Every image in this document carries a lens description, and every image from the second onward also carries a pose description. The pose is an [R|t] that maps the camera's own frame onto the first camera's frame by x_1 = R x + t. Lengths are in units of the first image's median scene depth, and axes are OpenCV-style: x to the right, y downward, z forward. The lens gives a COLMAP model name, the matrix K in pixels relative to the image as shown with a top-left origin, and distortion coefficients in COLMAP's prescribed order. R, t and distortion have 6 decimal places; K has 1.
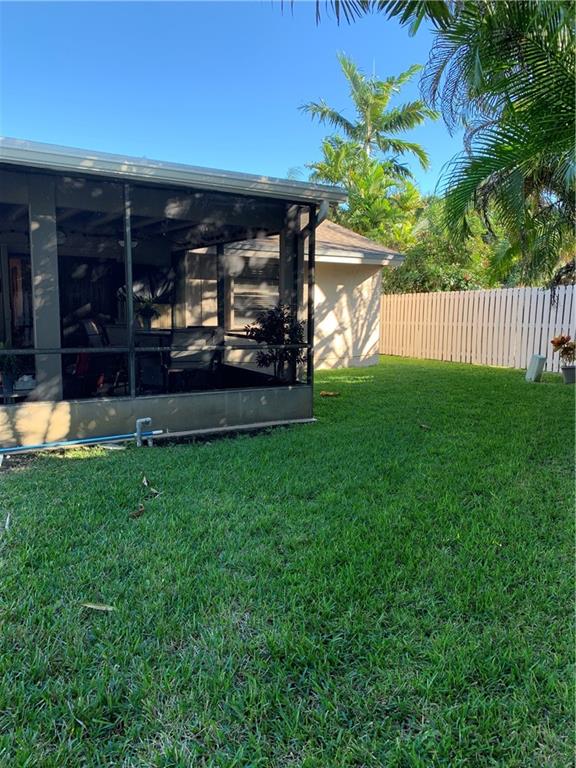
lens RADIAL K [[589.0, 0, 287.2], [0, 589.0, 384.8], [0, 0, 1]] dist [0.029926, -0.038181]
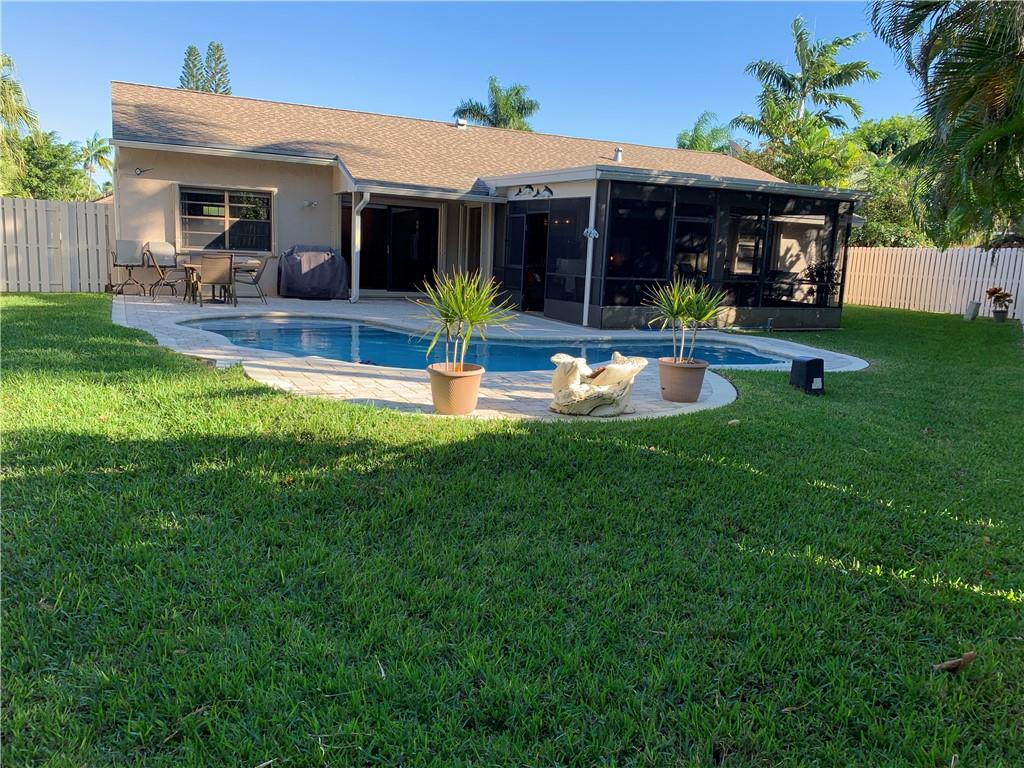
lens RADIAL K [[785.3, 0, 513.4], [0, 785.3, 384.1], [0, 0, 1]] dist [0.029926, -0.038181]
pose [[0.994997, 0.052471, -0.085018, -0.329607], [-0.048782, 0.997799, 0.044912, 0.078546], [0.087187, -0.040540, 0.995367, -0.637191]]
